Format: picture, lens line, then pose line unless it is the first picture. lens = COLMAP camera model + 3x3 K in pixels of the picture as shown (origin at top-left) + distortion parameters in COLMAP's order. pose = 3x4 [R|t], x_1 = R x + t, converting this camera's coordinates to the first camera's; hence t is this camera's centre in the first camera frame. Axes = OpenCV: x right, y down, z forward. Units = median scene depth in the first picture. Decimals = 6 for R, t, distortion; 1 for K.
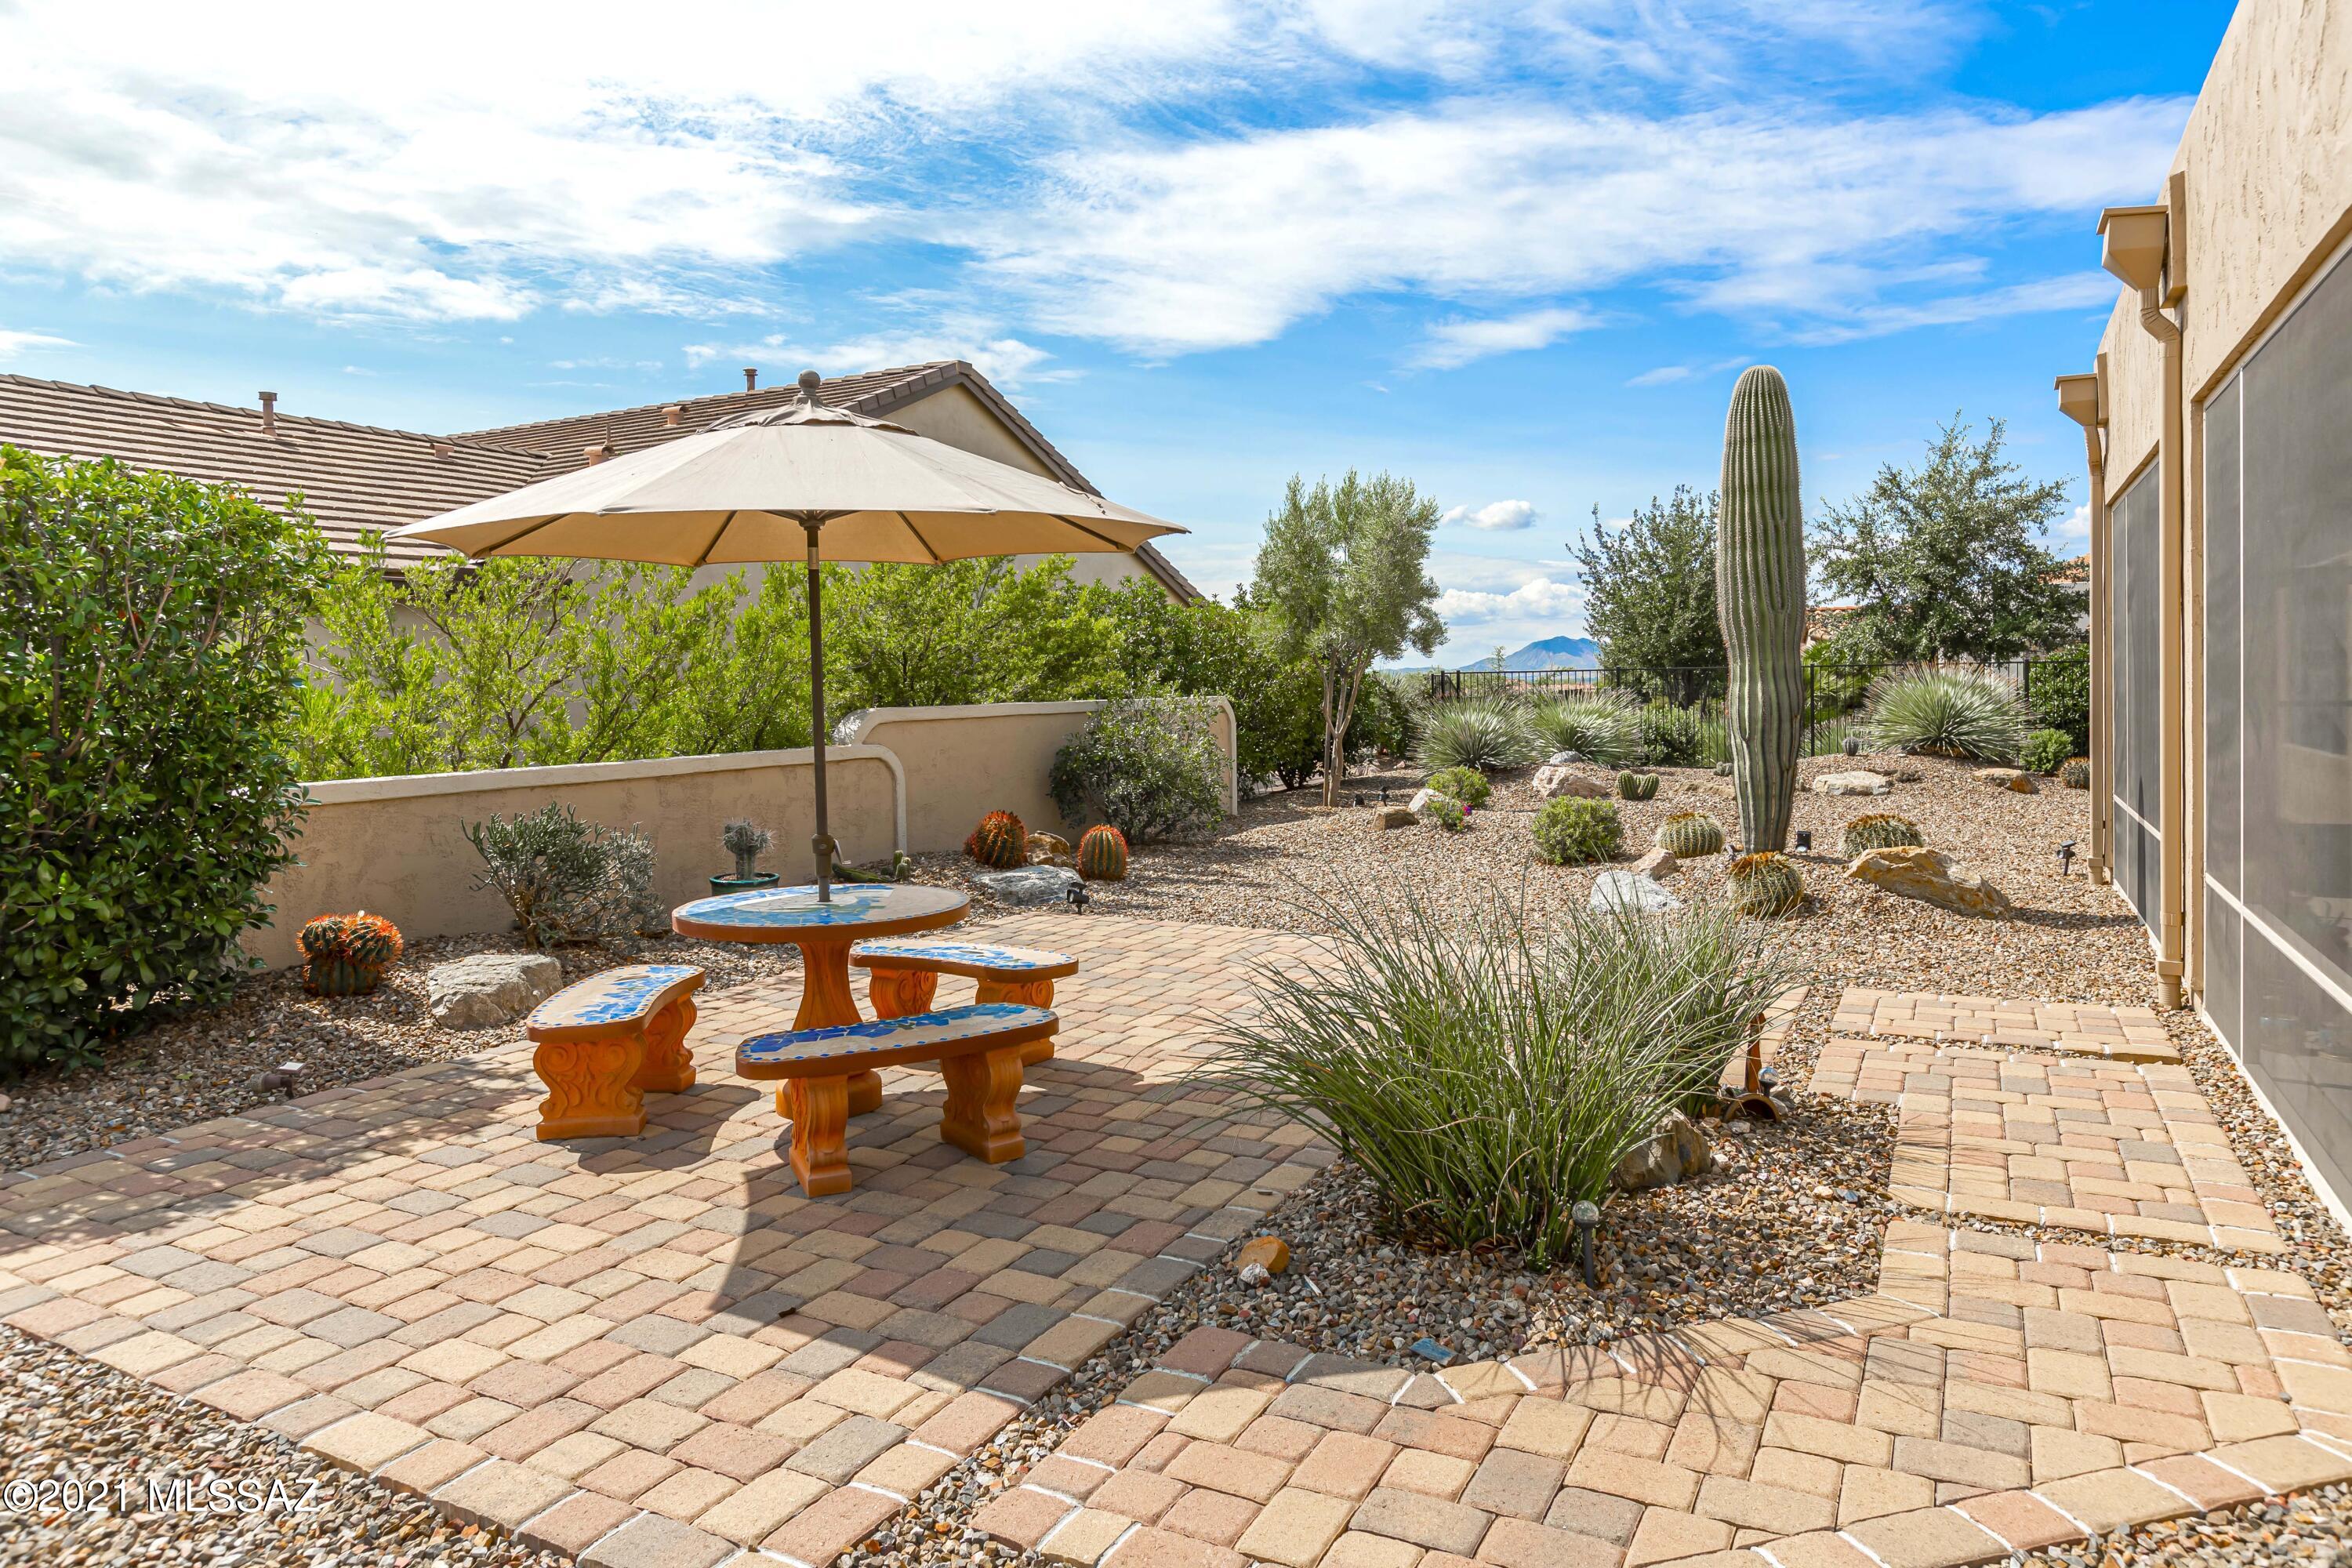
lens RADIAL K [[1484.4, 0, 1173.2], [0, 1484.4, 755.0], [0, 0, 1]] dist [-0.001252, -0.002375]
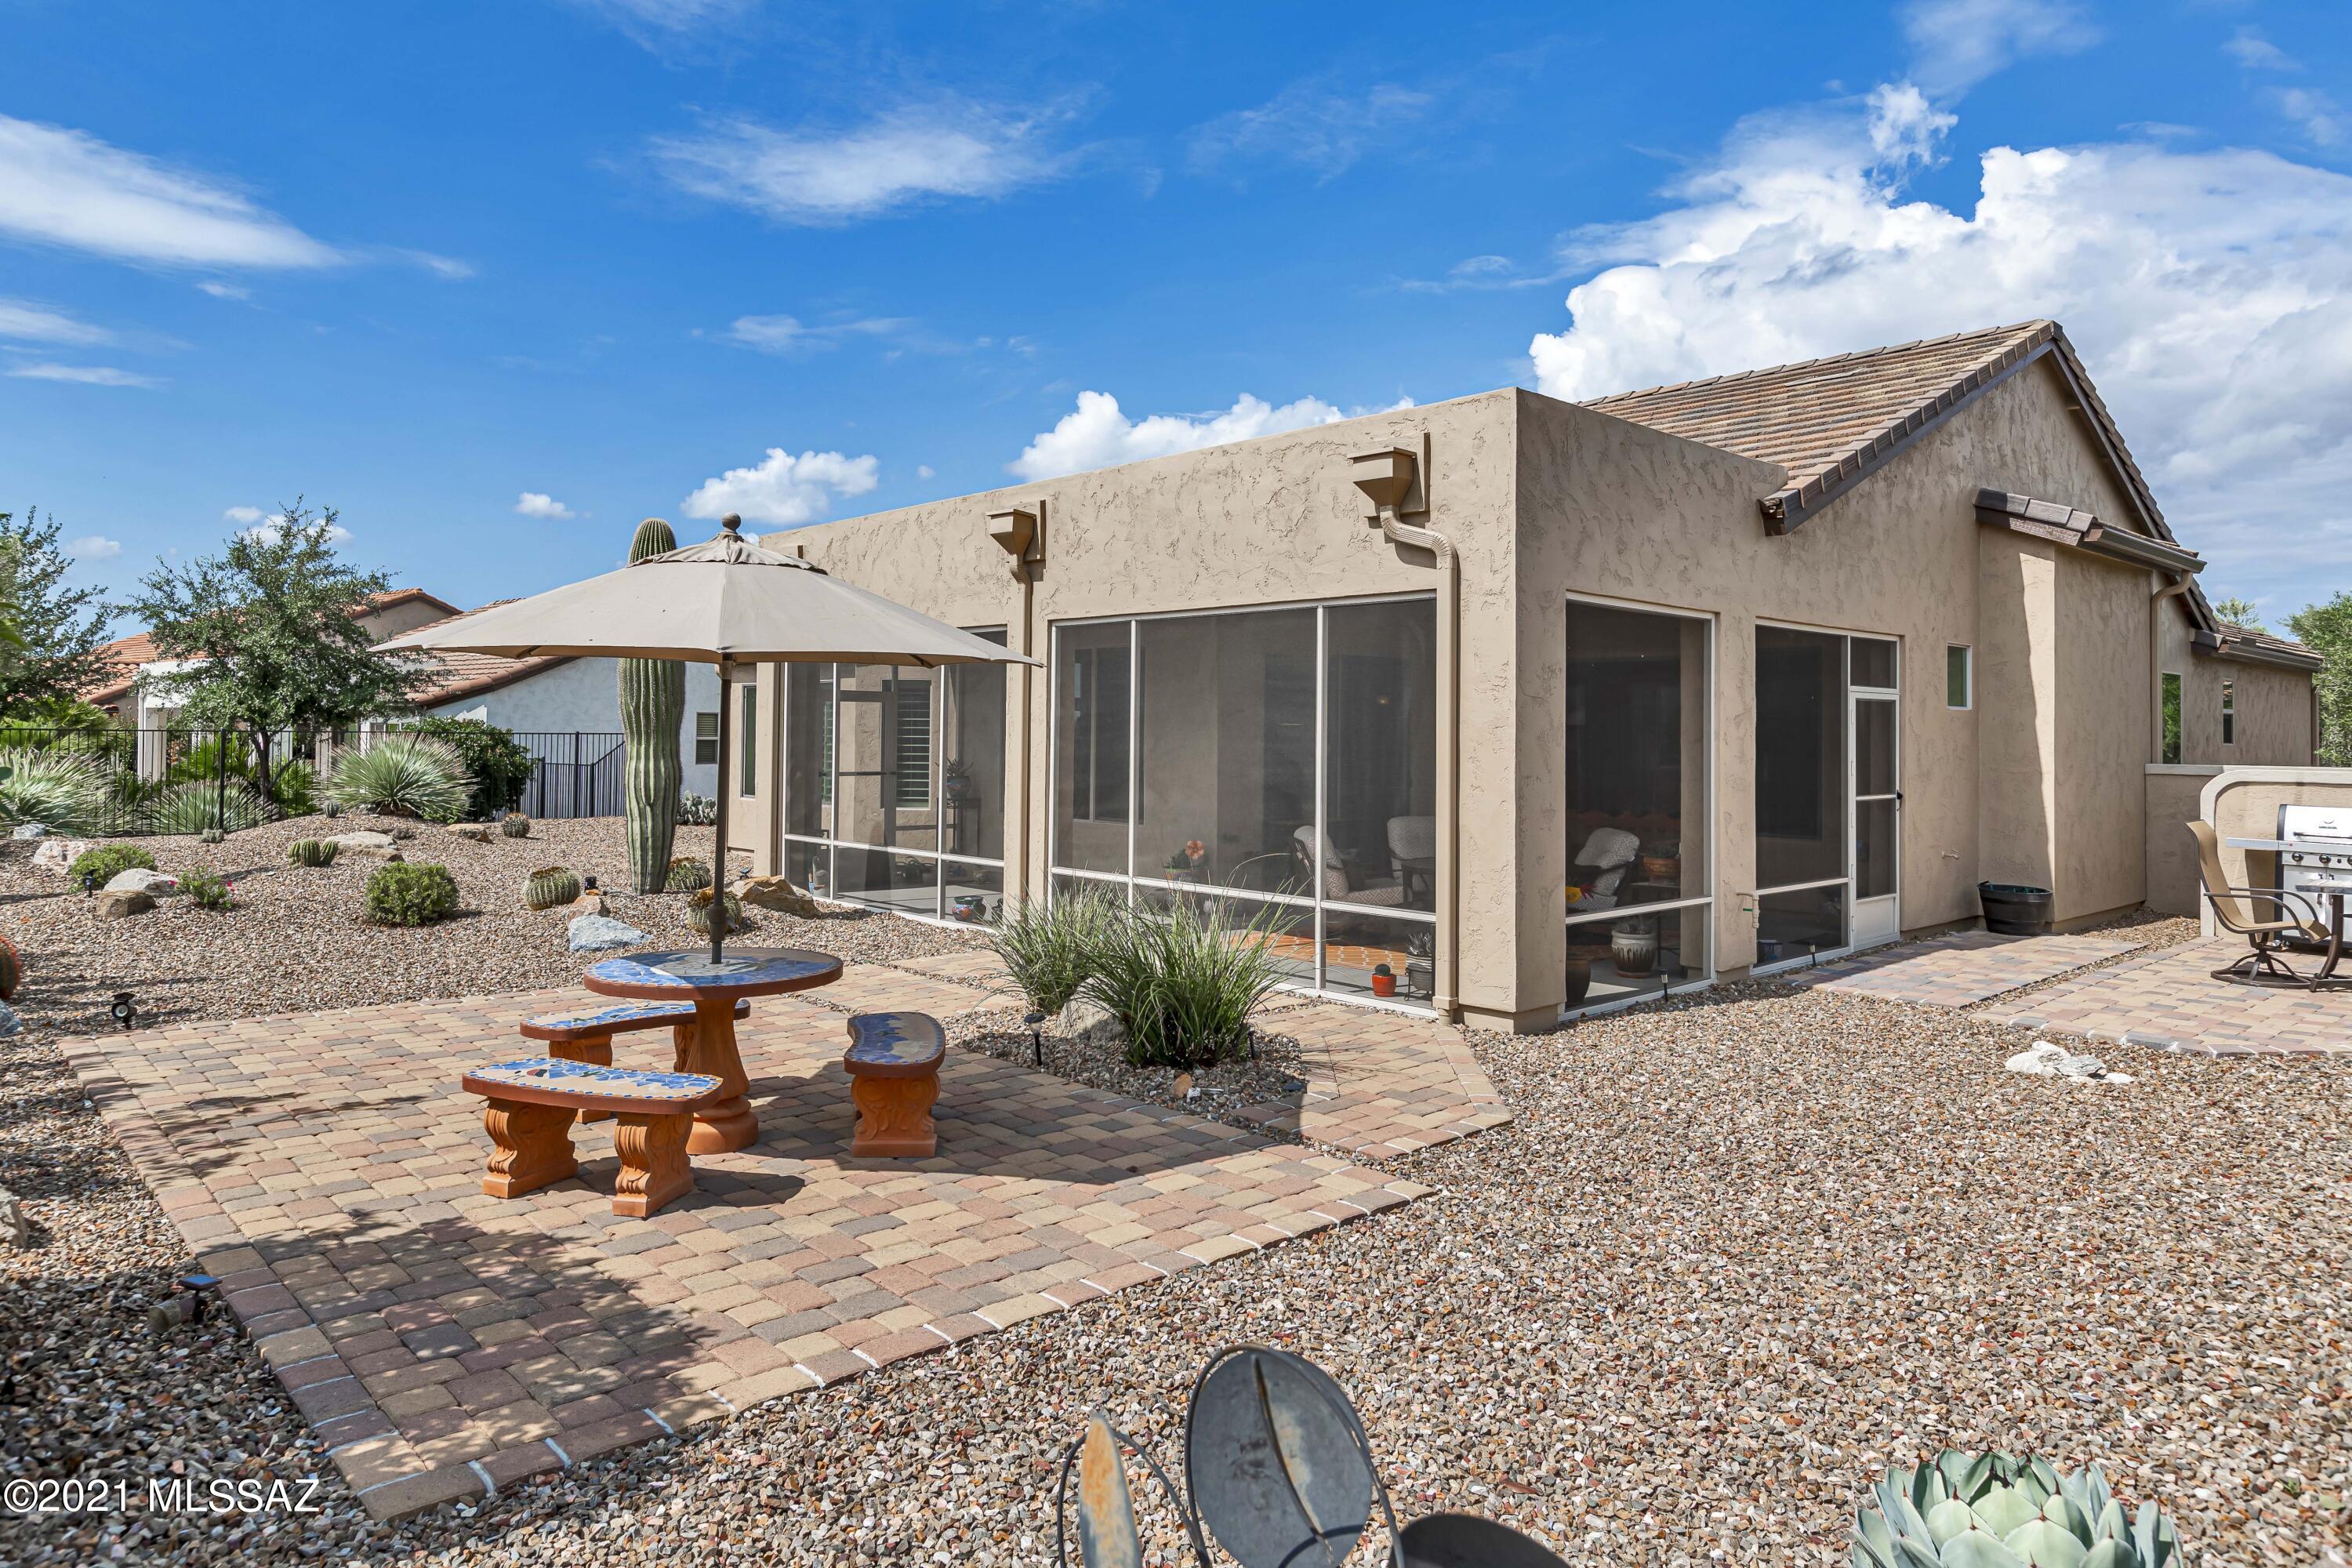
lens RADIAL K [[1484.4, 0, 1173.2], [0, 1484.4, 755.0], [0, 0, 1]] dist [-0.001252, -0.002375]
pose [[0.315045, 0.009309, 0.949031, -0.421668], [0.027072, 0.999457, -0.018791, -0.010140], [-0.948691, 0.031613, 0.314622, 0.105220]]
